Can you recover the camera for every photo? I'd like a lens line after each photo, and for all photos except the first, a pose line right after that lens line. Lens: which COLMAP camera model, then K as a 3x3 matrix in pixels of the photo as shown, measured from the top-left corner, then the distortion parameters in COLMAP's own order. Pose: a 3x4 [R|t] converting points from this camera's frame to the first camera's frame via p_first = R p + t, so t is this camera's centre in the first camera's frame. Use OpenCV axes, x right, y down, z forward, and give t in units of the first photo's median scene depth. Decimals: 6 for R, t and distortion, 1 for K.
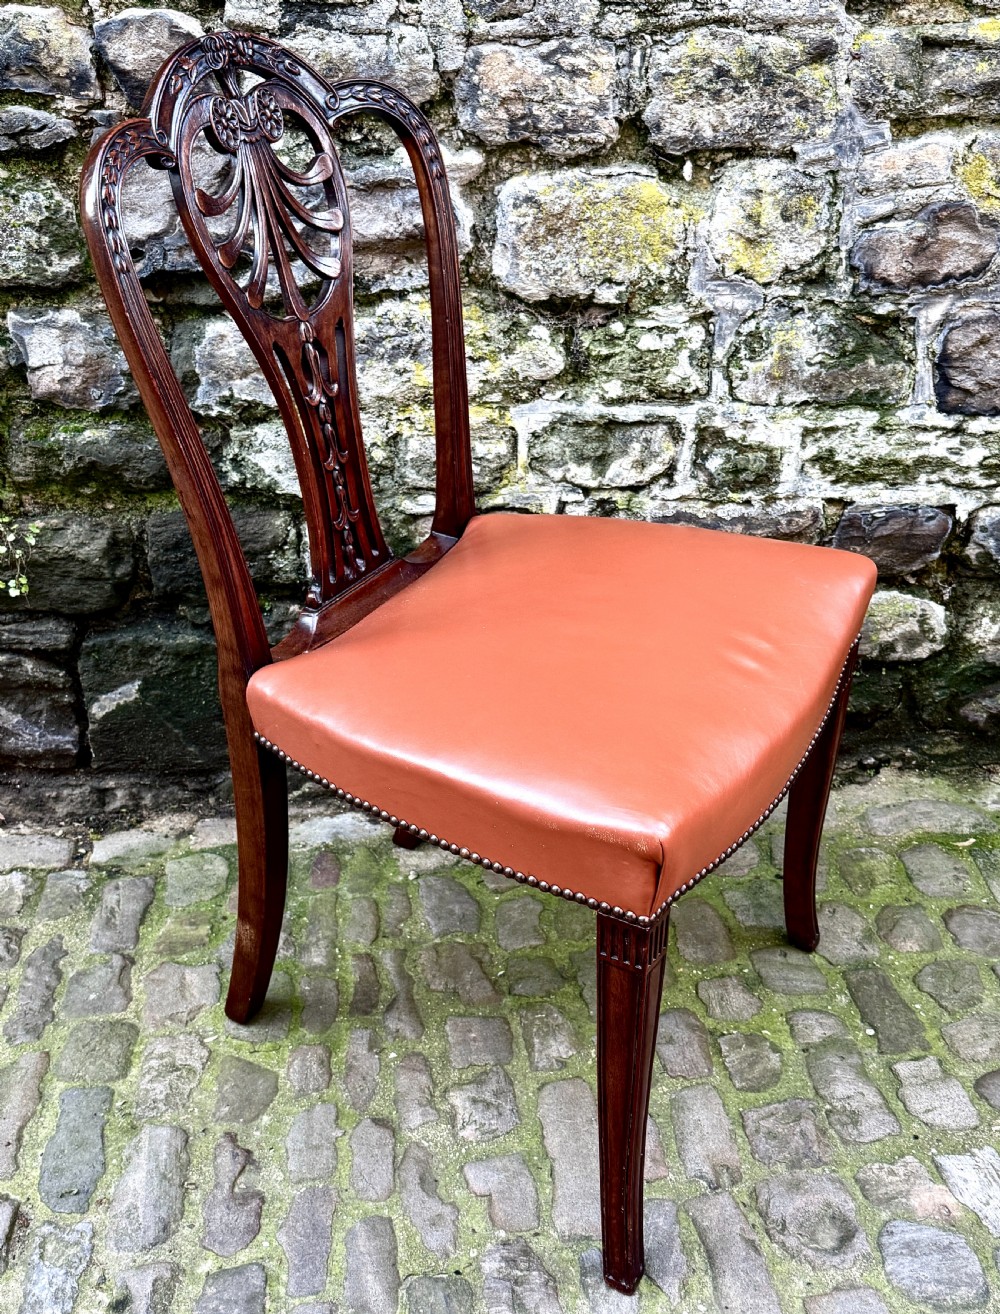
lens RADIAL K [[1338.8, 0, 488.4], [0, 1338.8, 664.5], [0, 0, 1]] dist [0.173575, -0.413559]
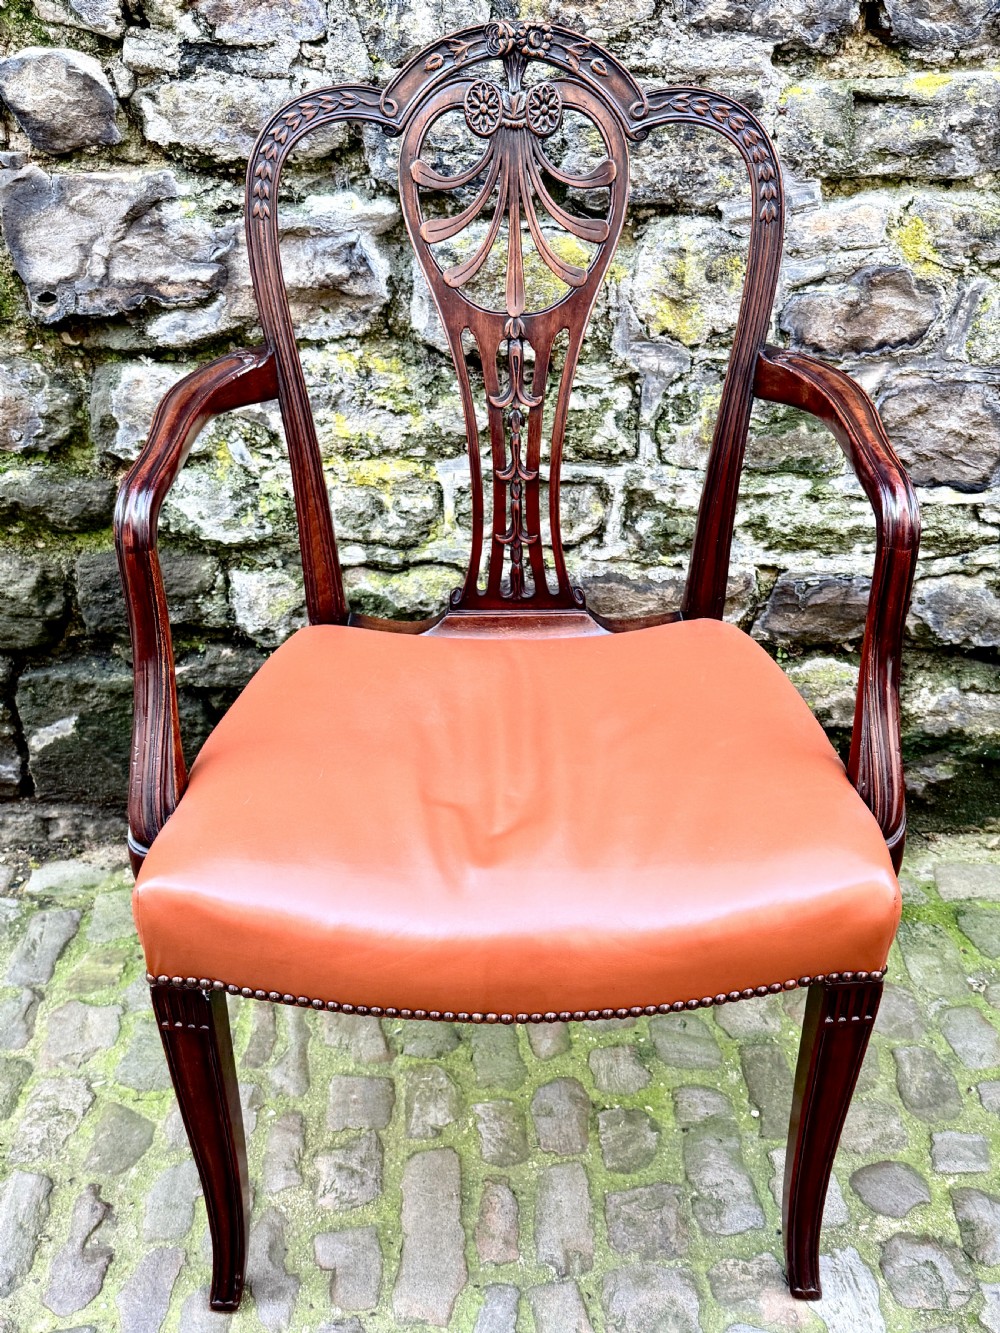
lens RADIAL K [[1231.6, 0, 532.3], [0, 1231.6, 706.4], [0, 0, 1]] dist [0.157360, -0.349399]
pose [[0.998002, 0.043397, -0.045922, 0.139098], [-0.041591, 0.998350, 0.039584, -0.051605], [0.047564, -0.037595, 0.998160, 0.089883]]
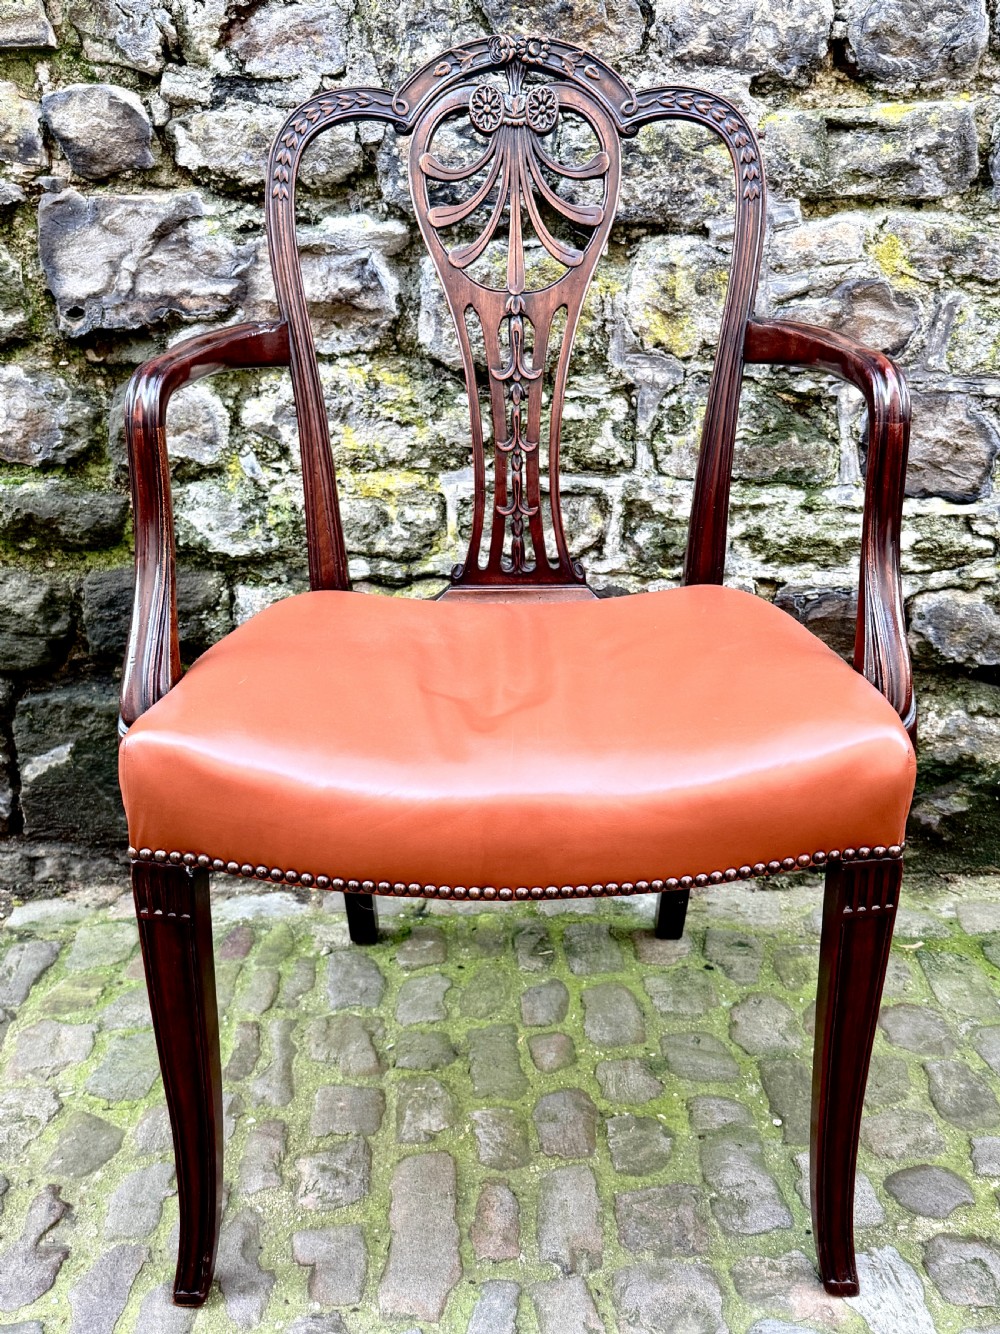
lens RADIAL K [[1235.3, 0, 527.3], [0, 1235.3, 668.4], [0, 0, 1]] dist [0.168025, -0.387427]
pose [[0.997684, 0.029516, -0.061285, 0.147332], [-0.039888, 0.983652, -0.175605, 0.118525], [0.055100, 0.177643, 0.982551, 0.106502]]
